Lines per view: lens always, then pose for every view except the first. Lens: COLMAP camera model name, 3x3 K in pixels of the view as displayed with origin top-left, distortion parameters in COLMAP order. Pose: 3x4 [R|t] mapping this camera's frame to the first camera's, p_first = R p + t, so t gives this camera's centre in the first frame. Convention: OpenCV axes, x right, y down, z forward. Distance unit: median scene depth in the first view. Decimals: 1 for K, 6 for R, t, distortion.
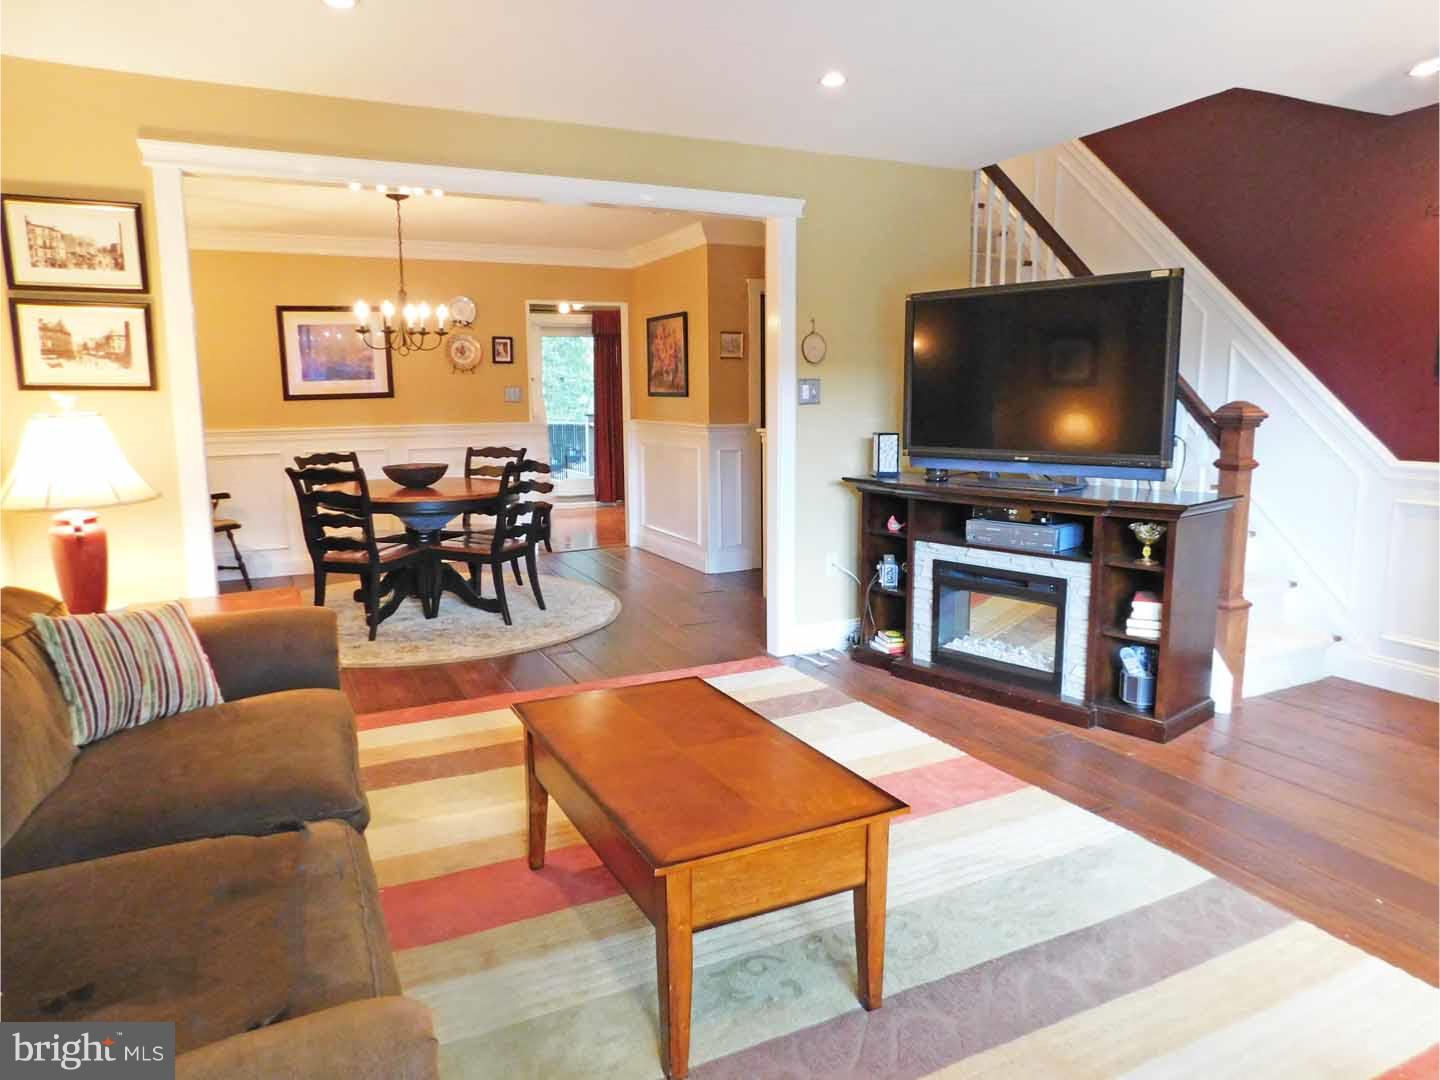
lens RADIAL K [[961.0, 0, 720.0], [0, 961.0, 540.0], [0, 0, 1]] dist [-0.080701, 0.064129]
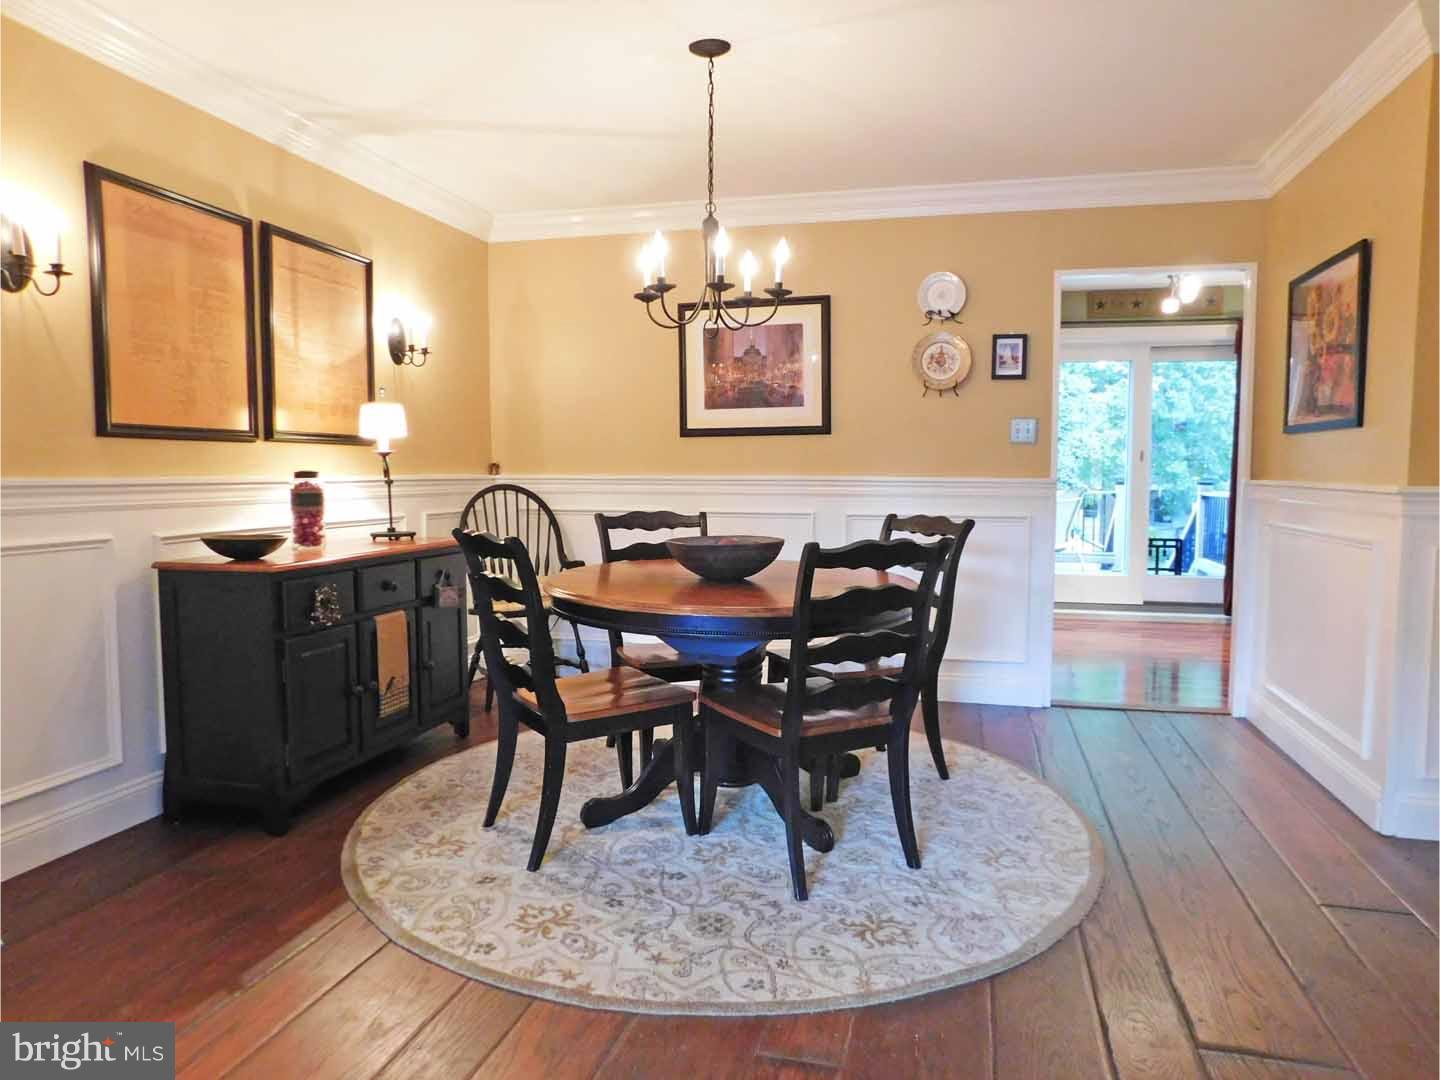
lens RADIAL K [[961.0, 0, 720.0], [0, 961.0, 540.0], [0, 0, 1]] dist [-0.080701, 0.064129]
pose [[0.764288, 0.057577, -0.642300, 0.023874], [-0.108474, 0.993293, -0.040035, -0.044958], [0.635687, 0.100271, 0.765407, 0.471309]]
